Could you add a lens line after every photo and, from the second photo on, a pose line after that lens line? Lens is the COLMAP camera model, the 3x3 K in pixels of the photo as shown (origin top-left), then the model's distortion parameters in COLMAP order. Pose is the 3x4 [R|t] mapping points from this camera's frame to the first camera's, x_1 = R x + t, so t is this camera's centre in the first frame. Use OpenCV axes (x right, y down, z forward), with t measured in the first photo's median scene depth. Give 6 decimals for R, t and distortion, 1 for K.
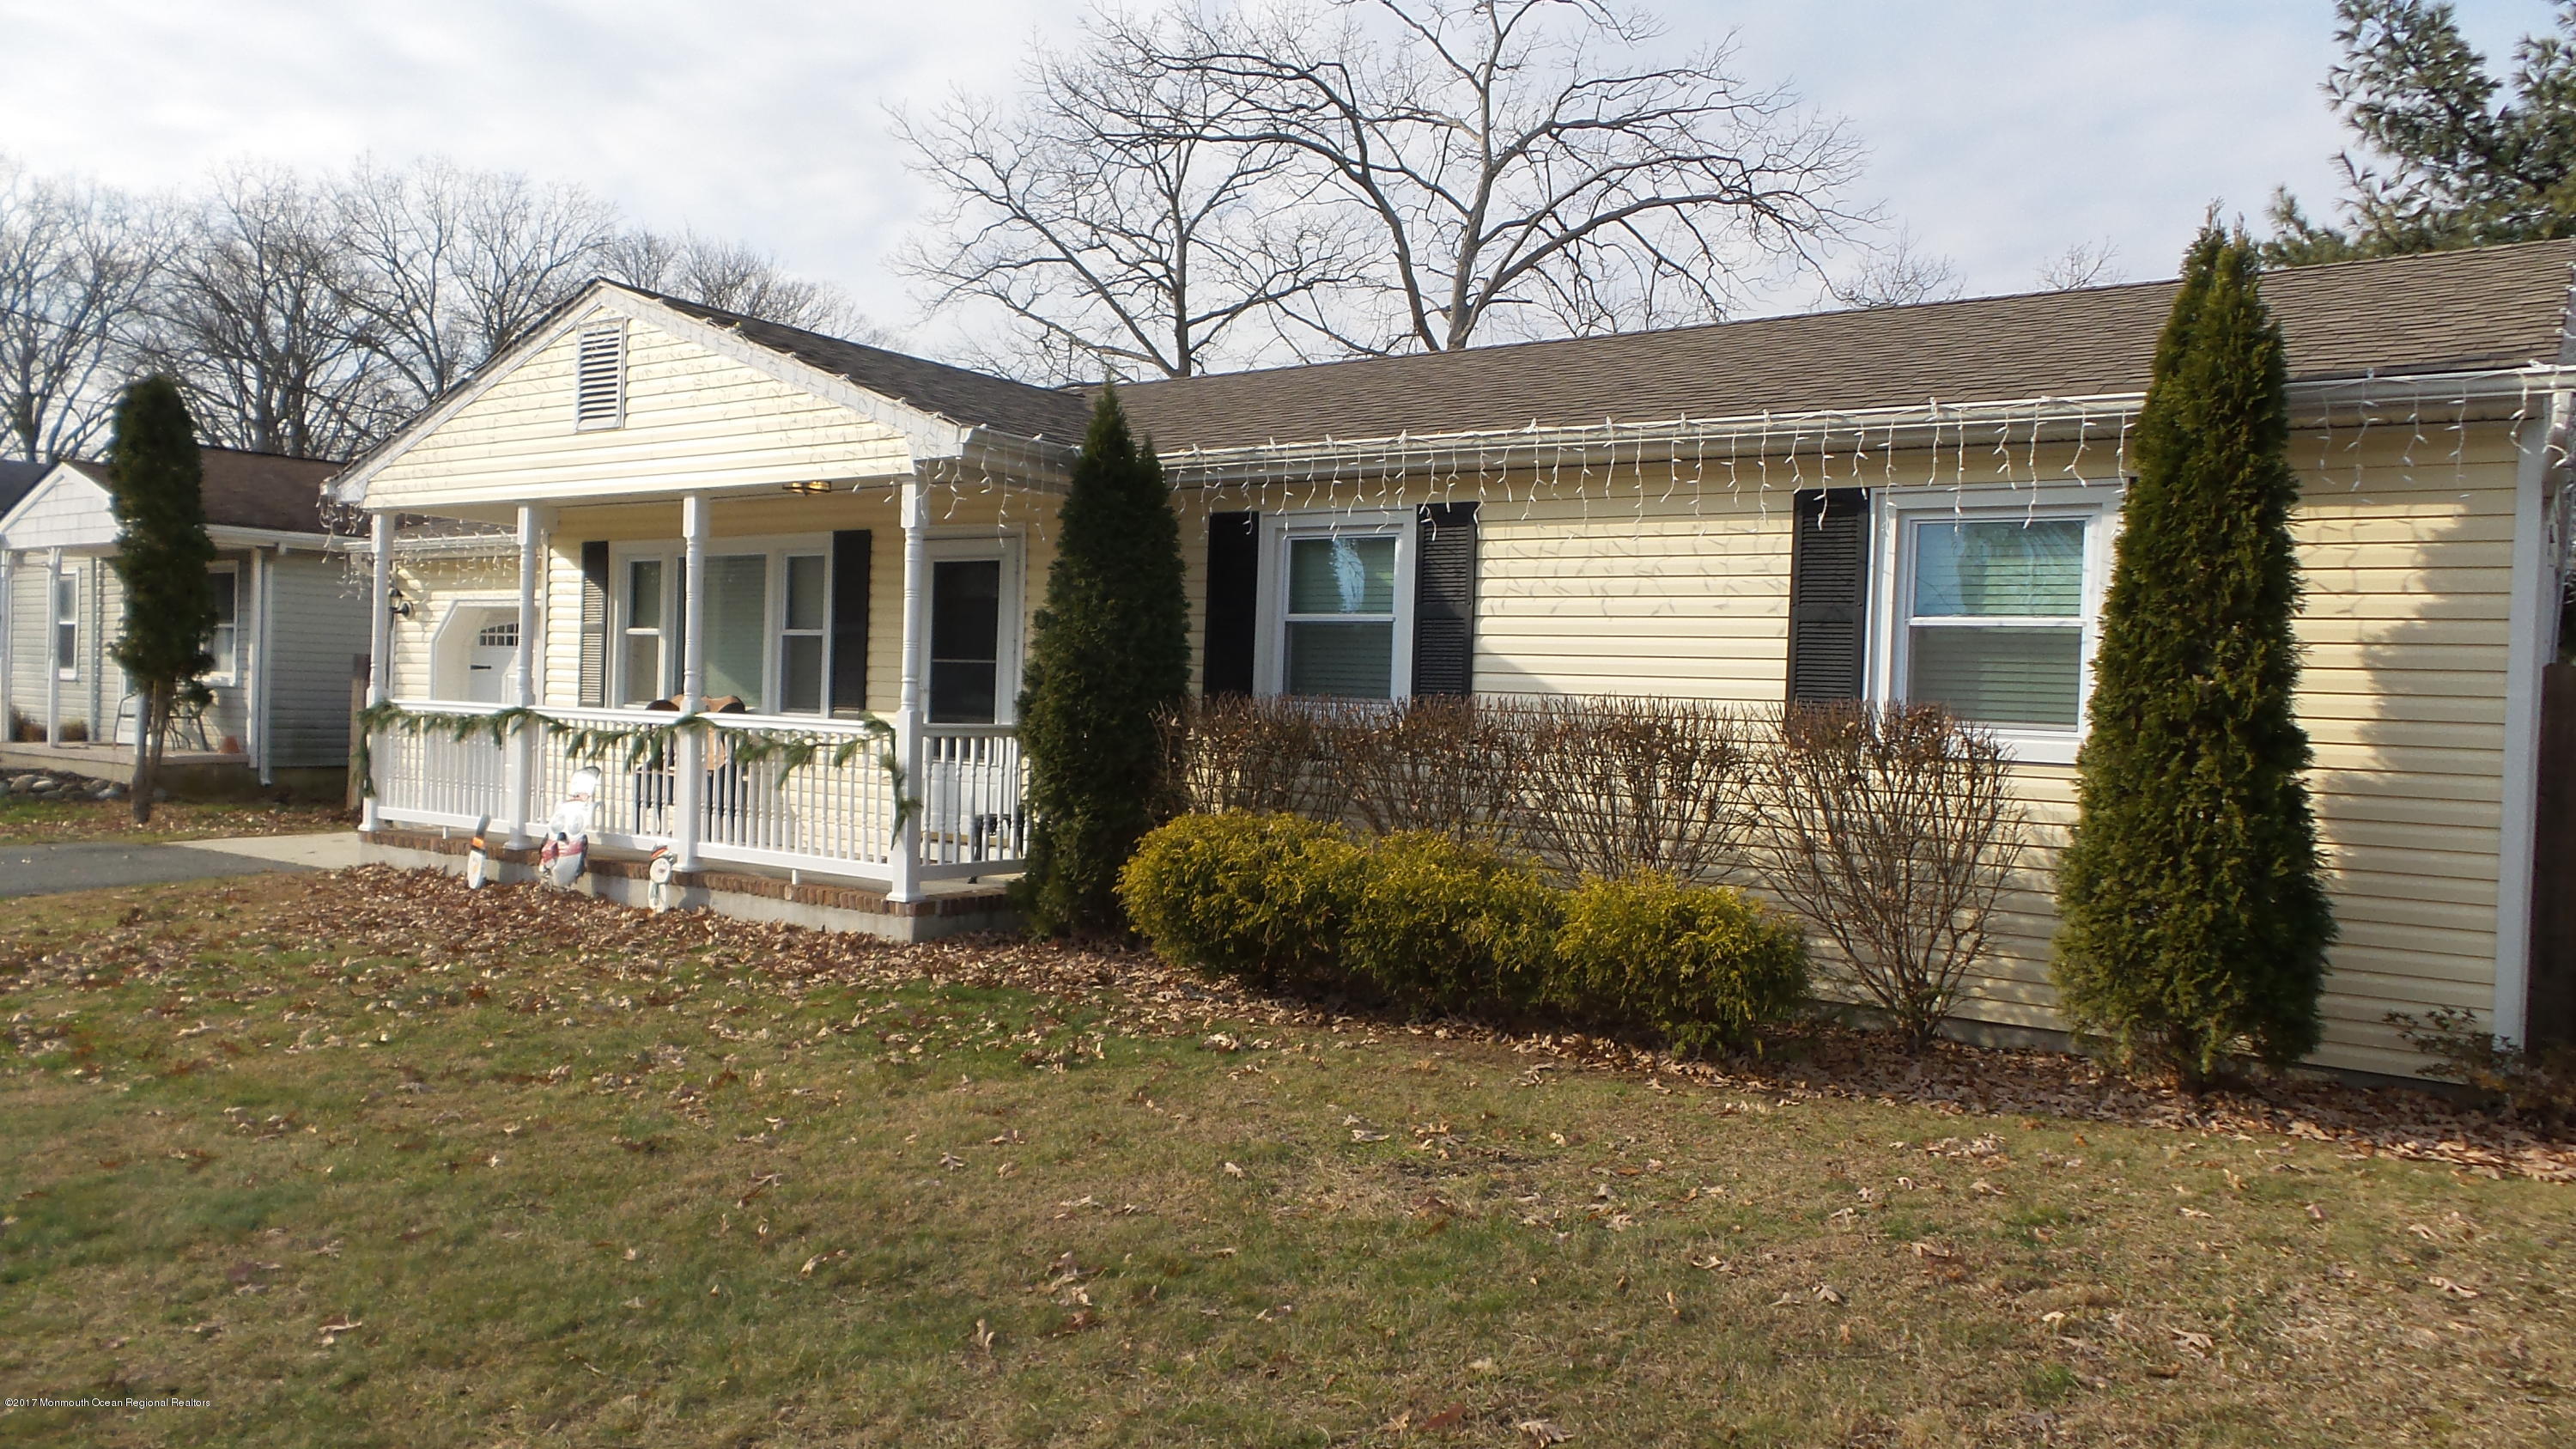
lens RADIAL K [[1758.7, 0, 1294.7], [0, 1758.7, 711.5], [0, 0, 1]] dist [0.007040, 0.001318]
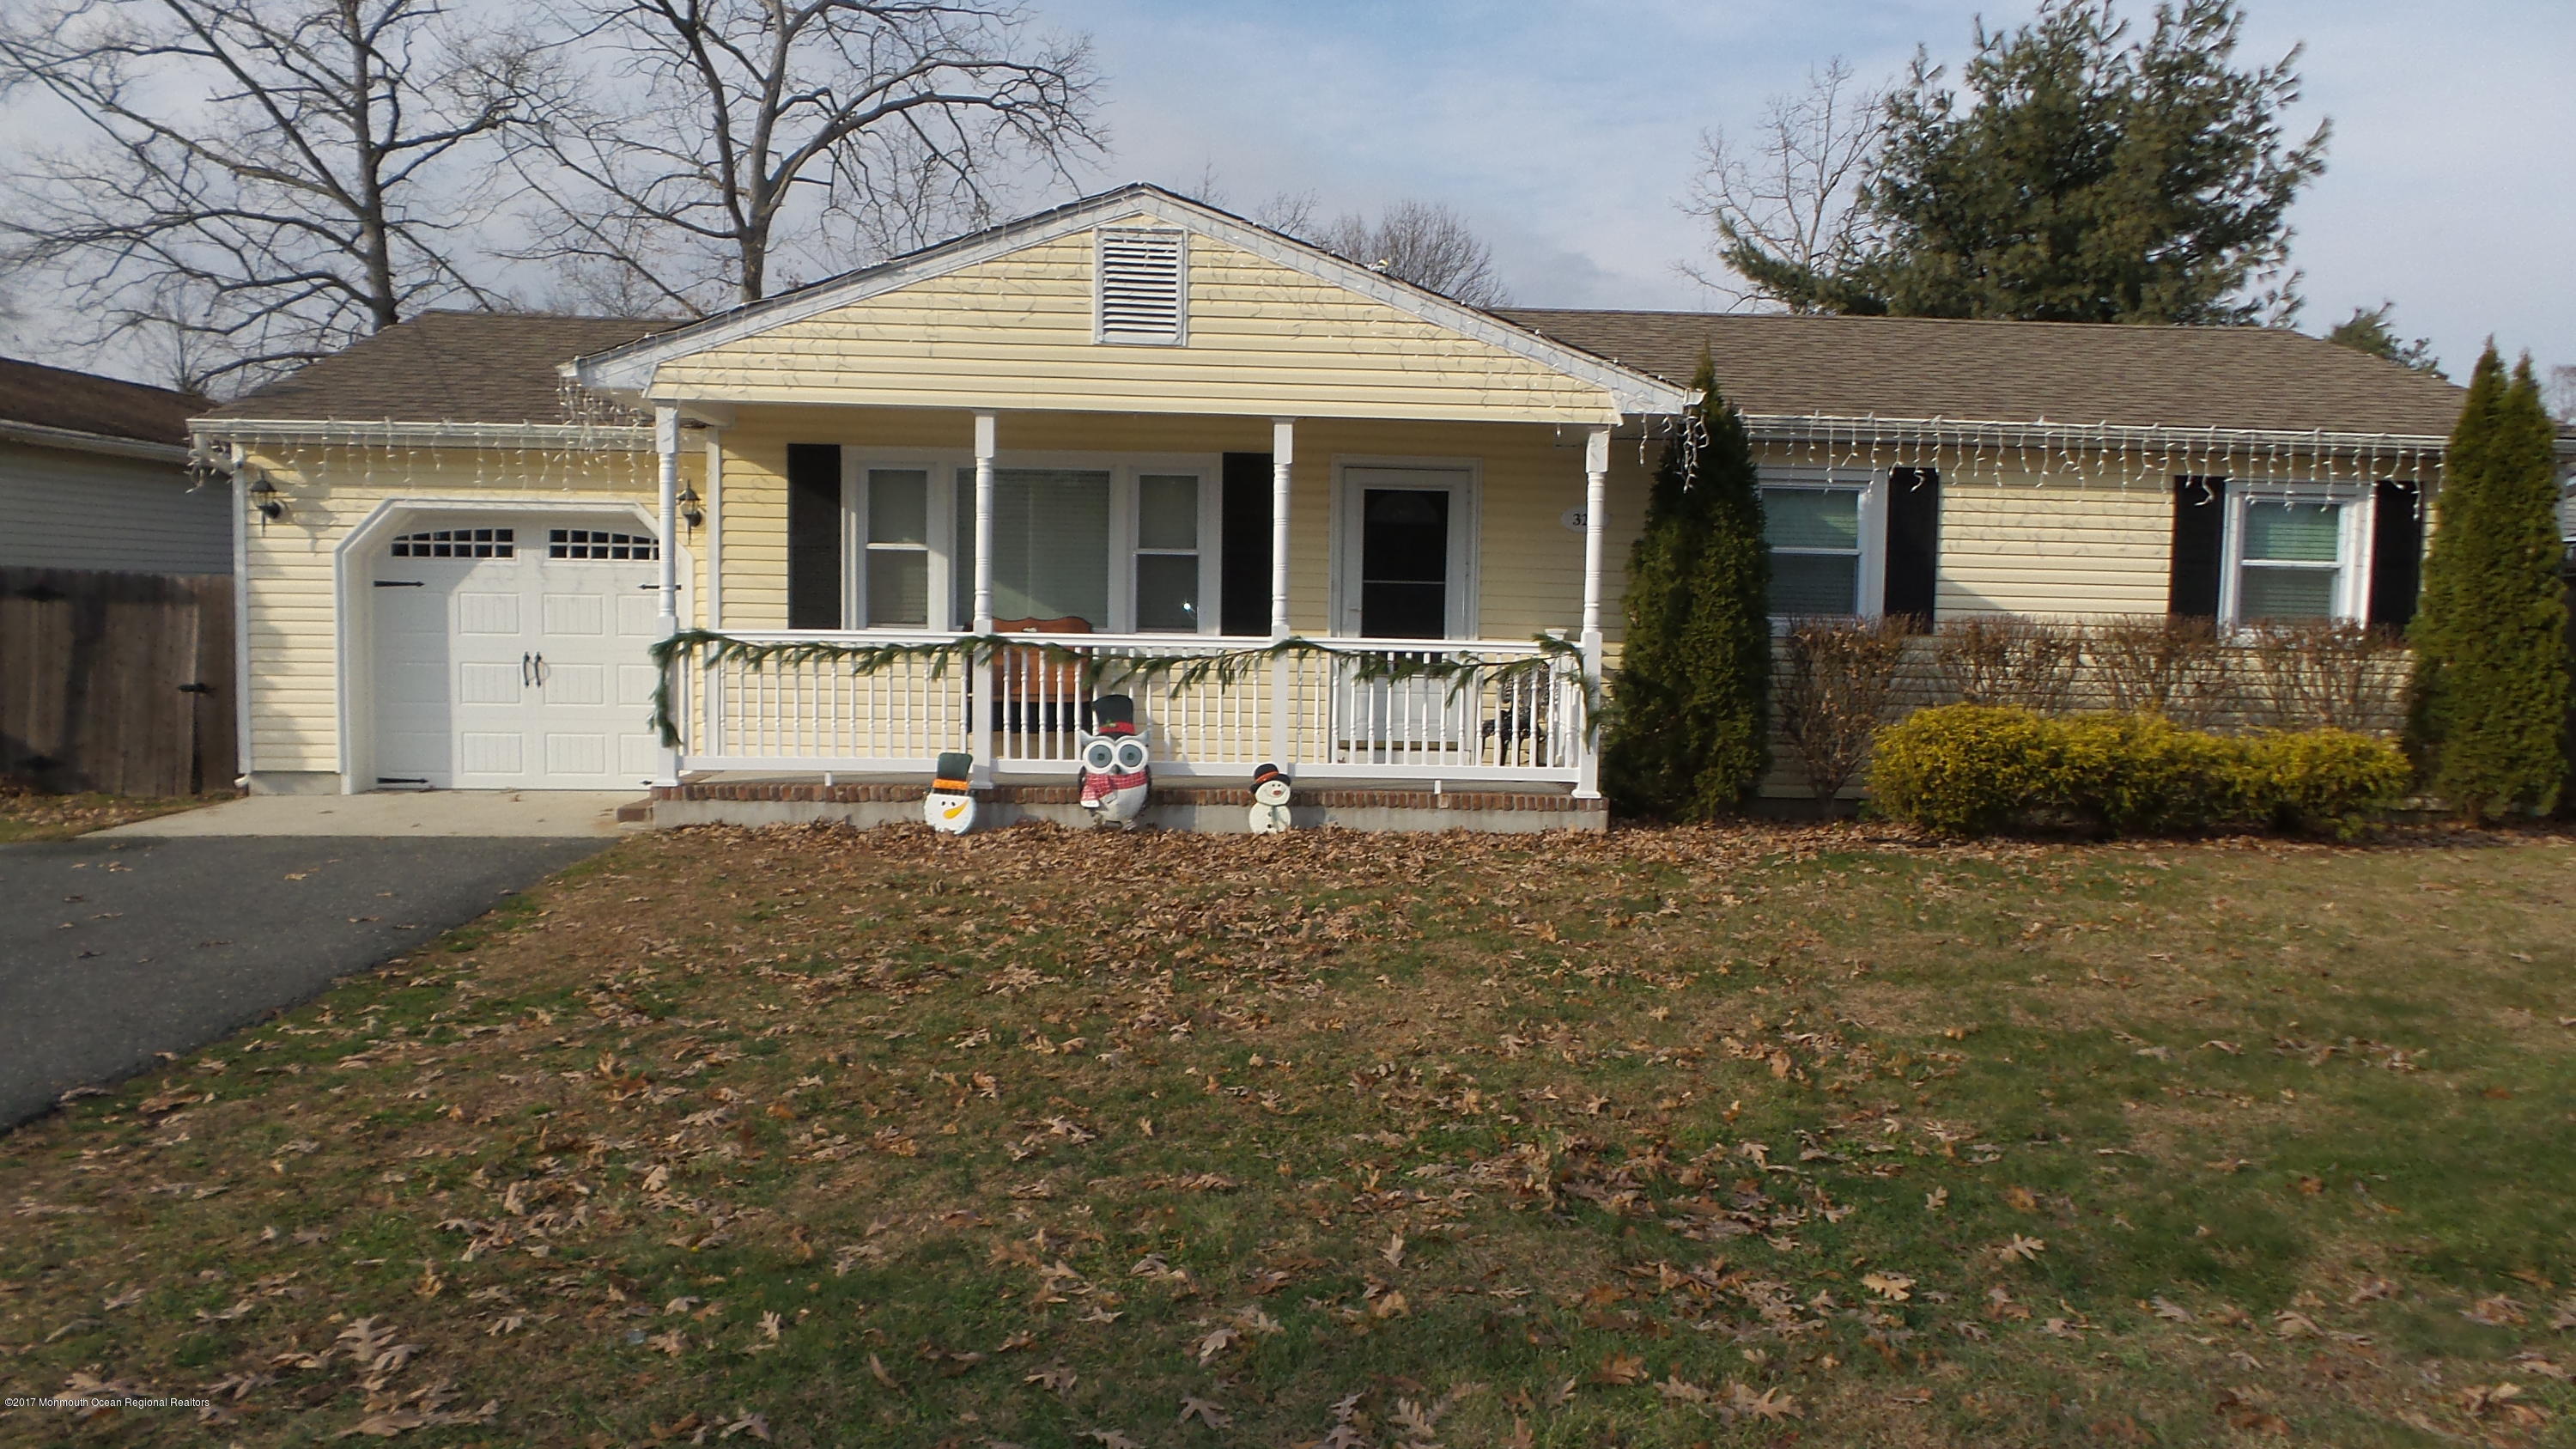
lens RADIAL K [[1775.1, 0, 1306.3], [0, 1775.1, 716.2], [0, 0, 1]] dist [-0.003029, 0.001223]
pose [[0.789933, -0.053600, 0.610846, -0.928030], [0.011799, 0.997316, 0.072254, -0.027068], [-0.613079, -0.049868, 0.788446, 0.173943]]
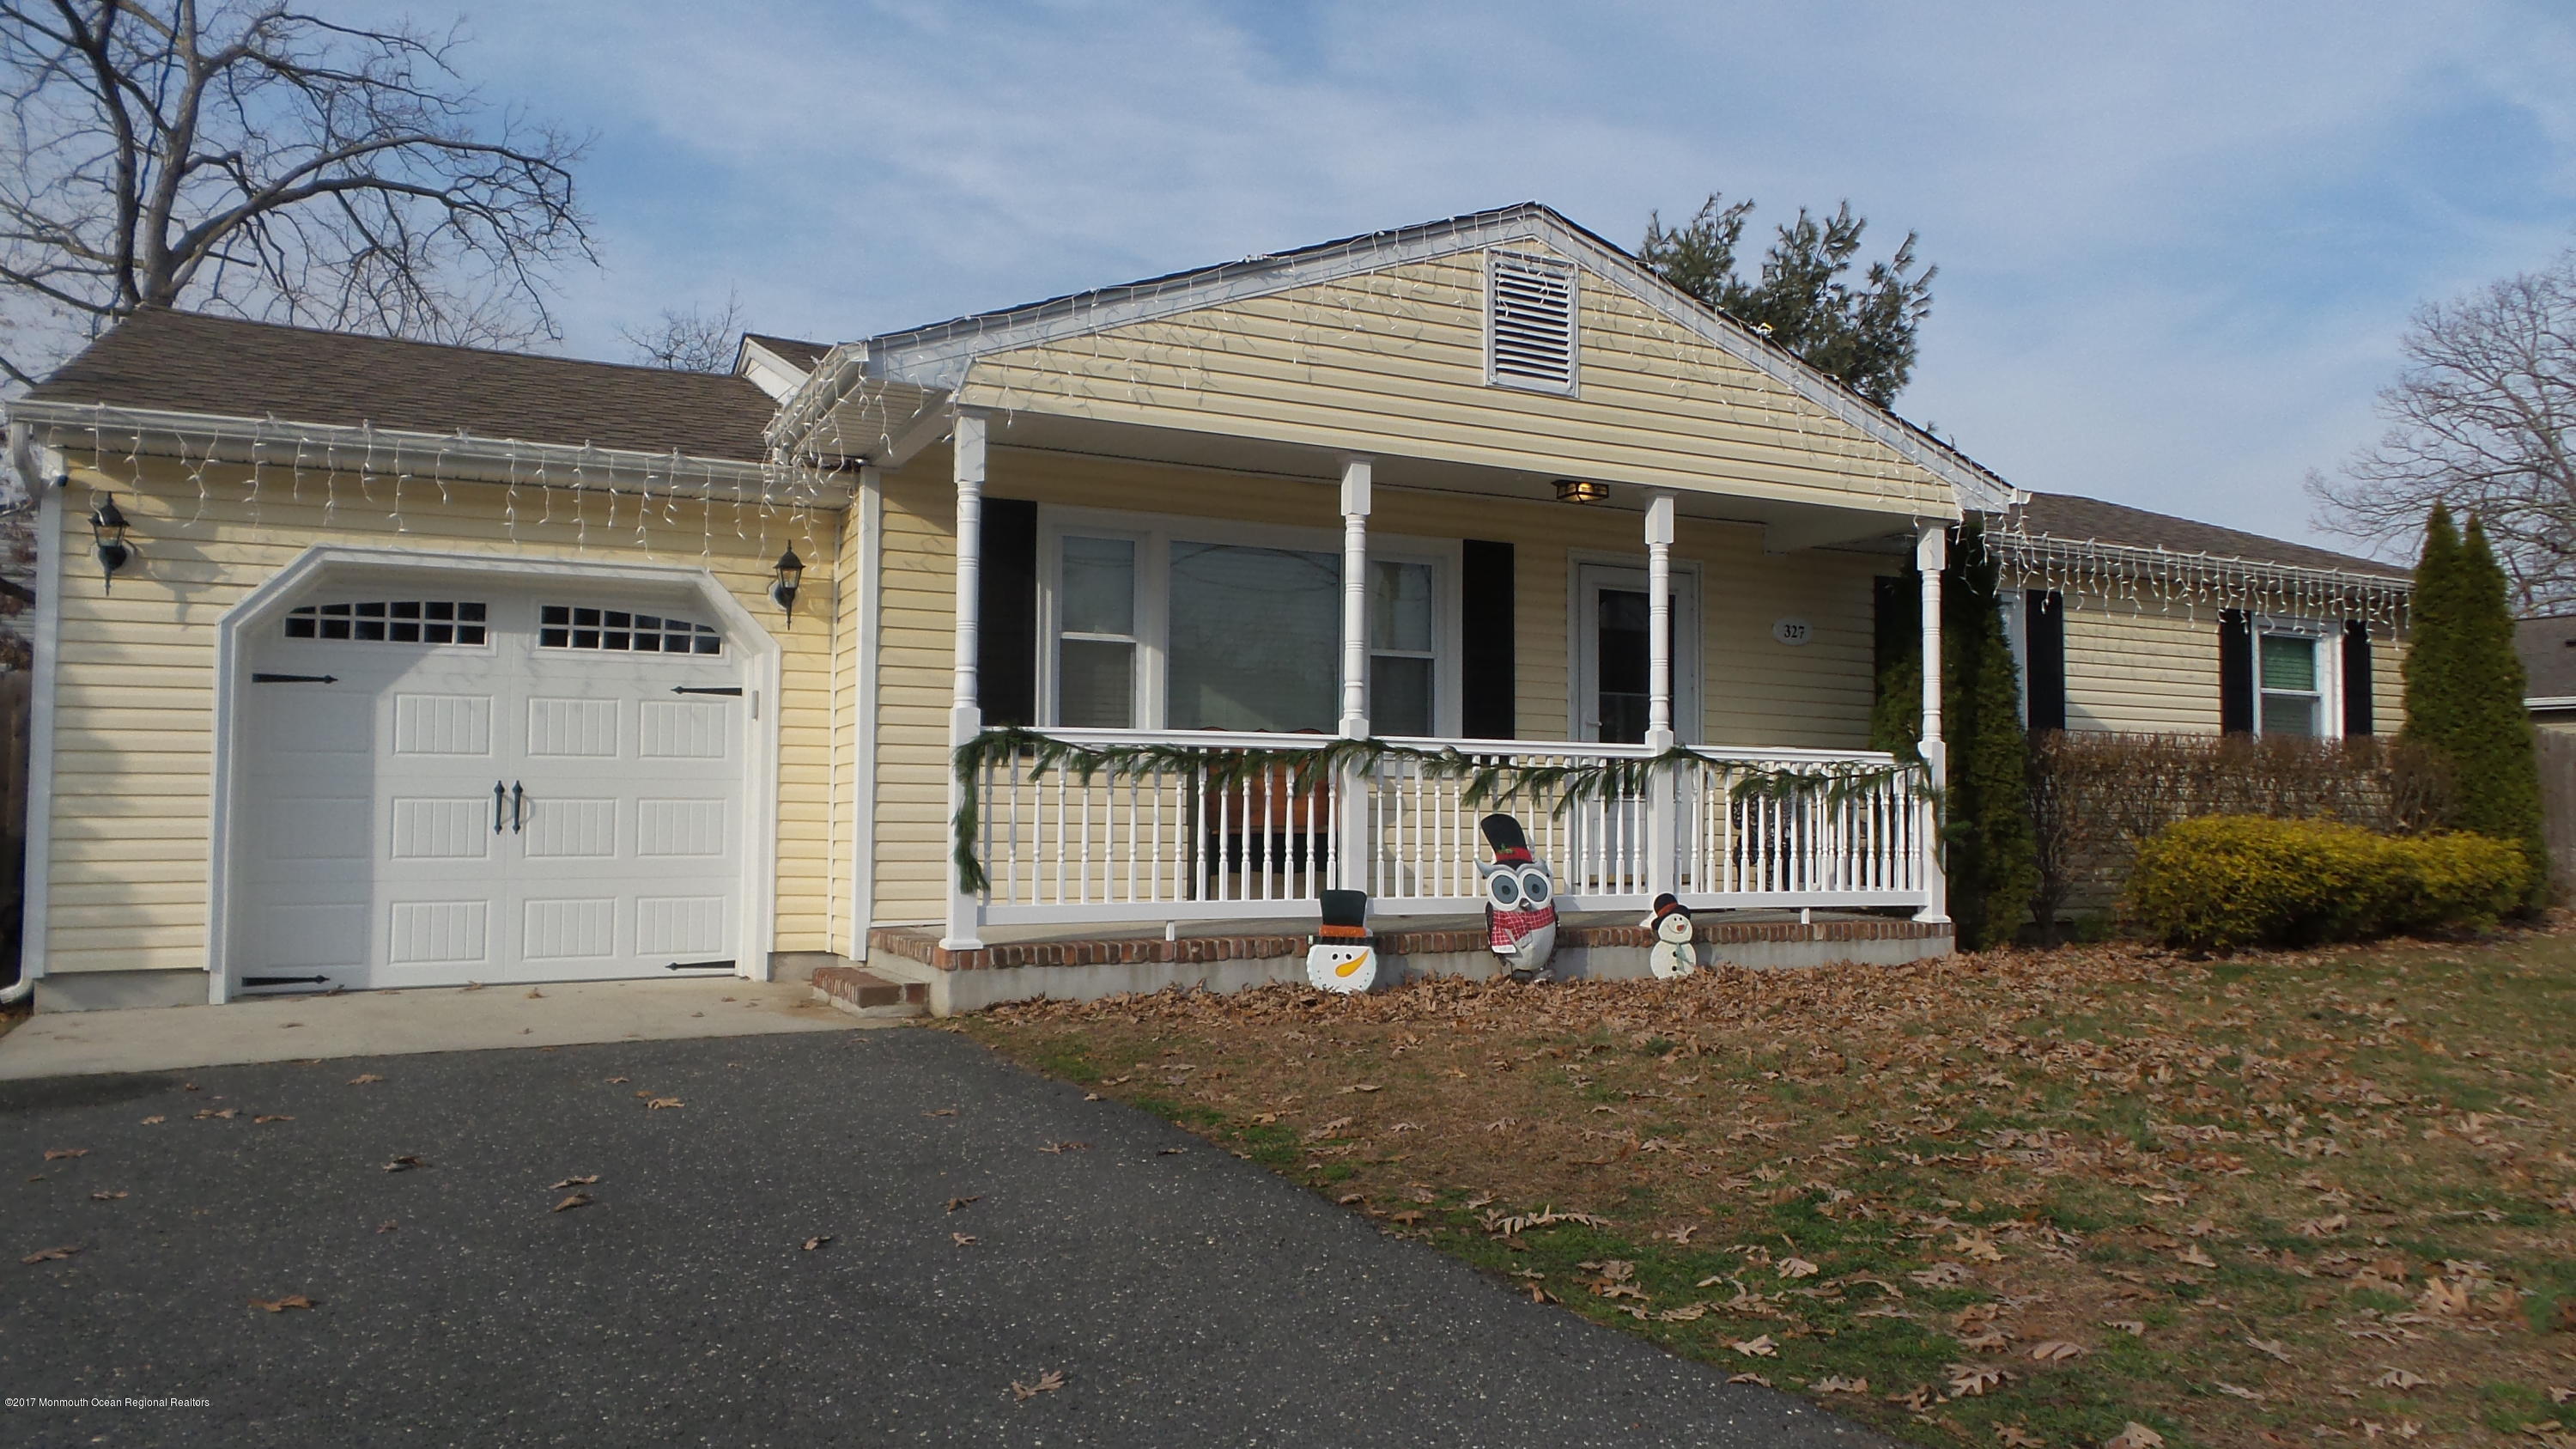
lens RADIAL K [[1775.1, 0, 1306.3], [0, 1775.1, 716.2], [0, 0, 1]] dist [-0.003029, 0.001223]
pose [[0.474447, 0.021660, 0.880017, -1.153010], [0.015733, 0.999329, -0.033079, 0.012358], [-0.880143, 0.029540, 0.473788, 0.715995]]
